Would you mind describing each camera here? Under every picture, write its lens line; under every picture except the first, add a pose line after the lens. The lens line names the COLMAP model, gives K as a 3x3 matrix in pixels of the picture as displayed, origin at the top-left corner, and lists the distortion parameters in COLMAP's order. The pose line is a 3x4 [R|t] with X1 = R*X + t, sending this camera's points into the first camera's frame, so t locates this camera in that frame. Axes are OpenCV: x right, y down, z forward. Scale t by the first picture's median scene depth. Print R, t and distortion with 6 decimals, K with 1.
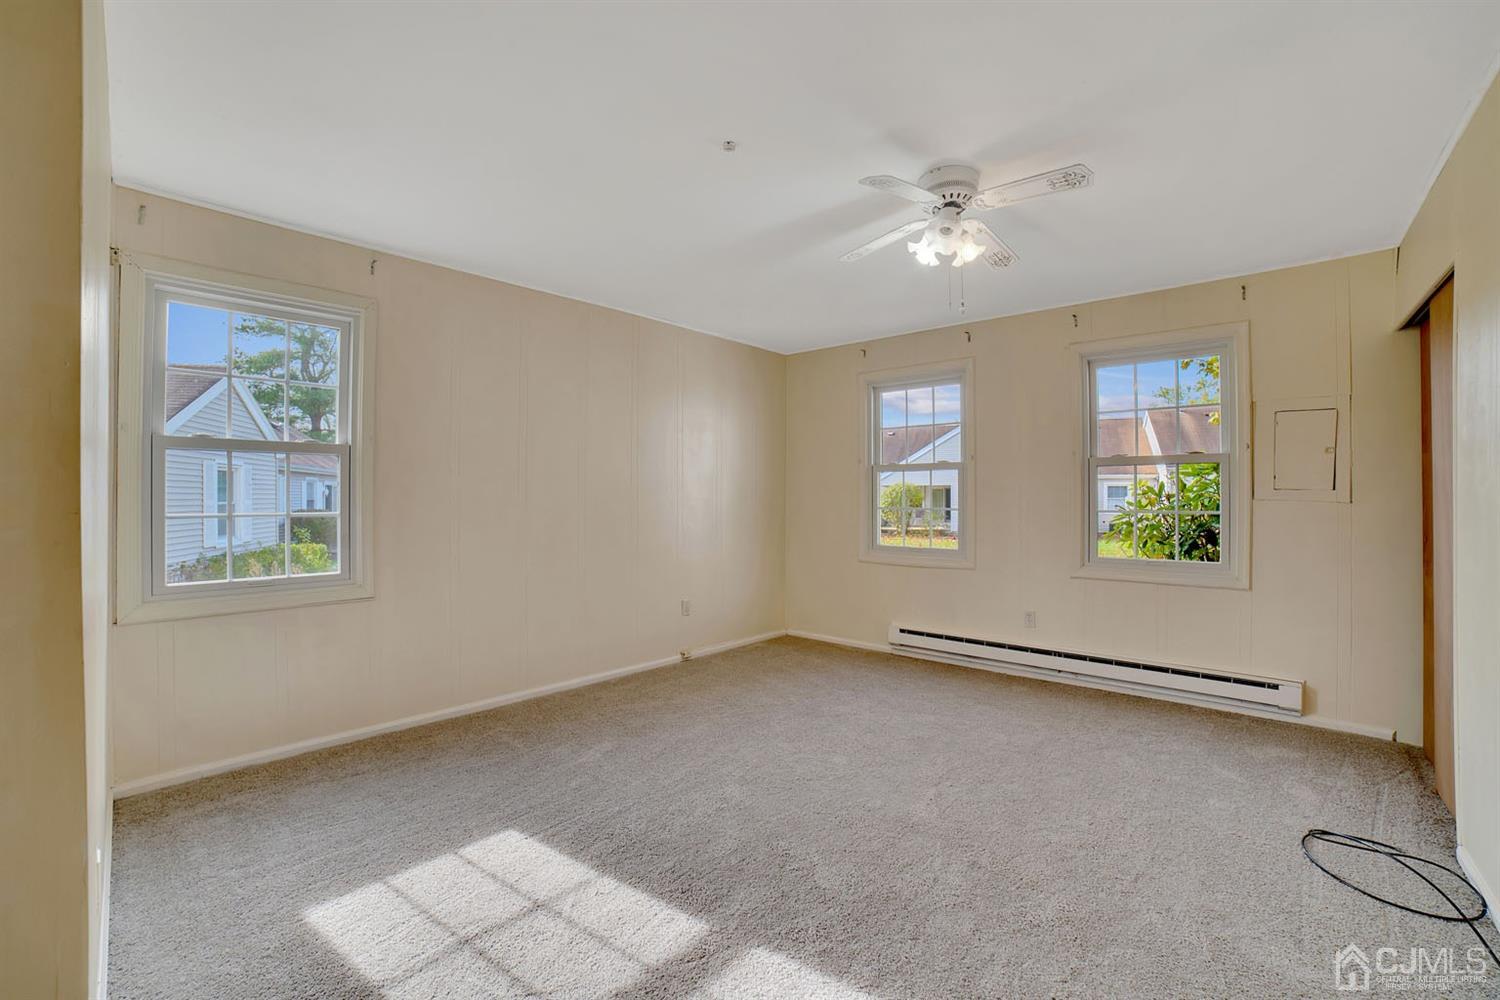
lens RADIAL K [[641.3, 0, 745.4], [0, 641.3, 489.6], [0, 0, 1]] dist [-0.089430, 0.035592]
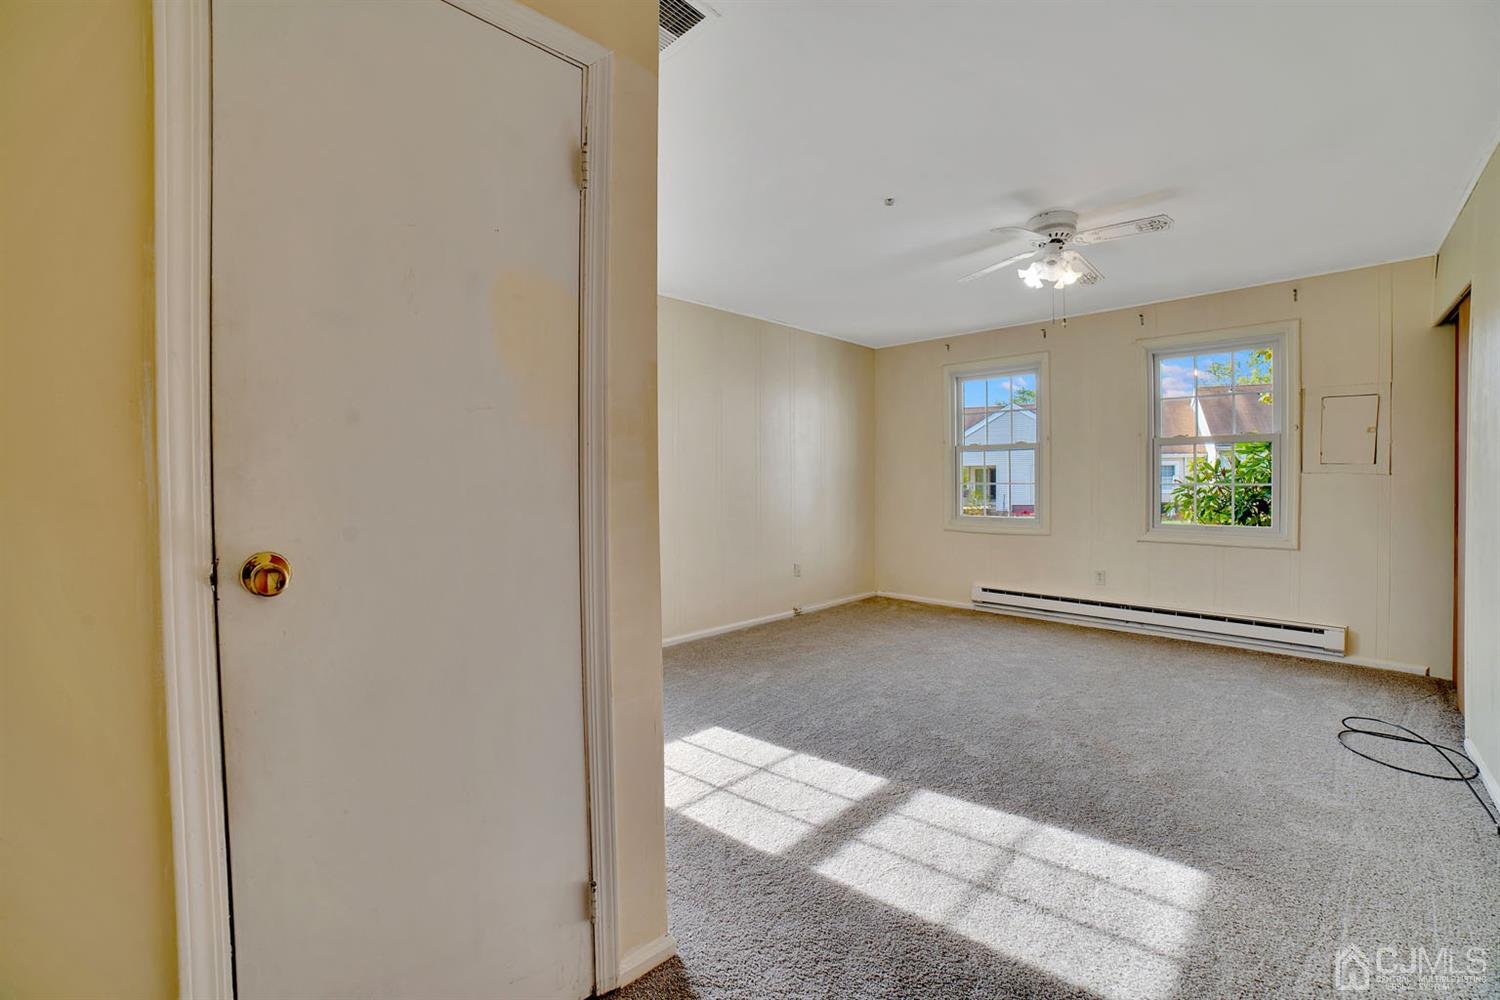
lens RADIAL K [[657.4, 0, 727.9], [0, 657.4, 484.3], [0, 0, 1]] dist [-0.088652, 0.037353]
pose [[0.998418, -0.006056, -0.055892, -0.195699], [0.007066, 0.999815, 0.017891, 0.008670], [0.055773, -0.018258, 0.998277, -0.251091]]
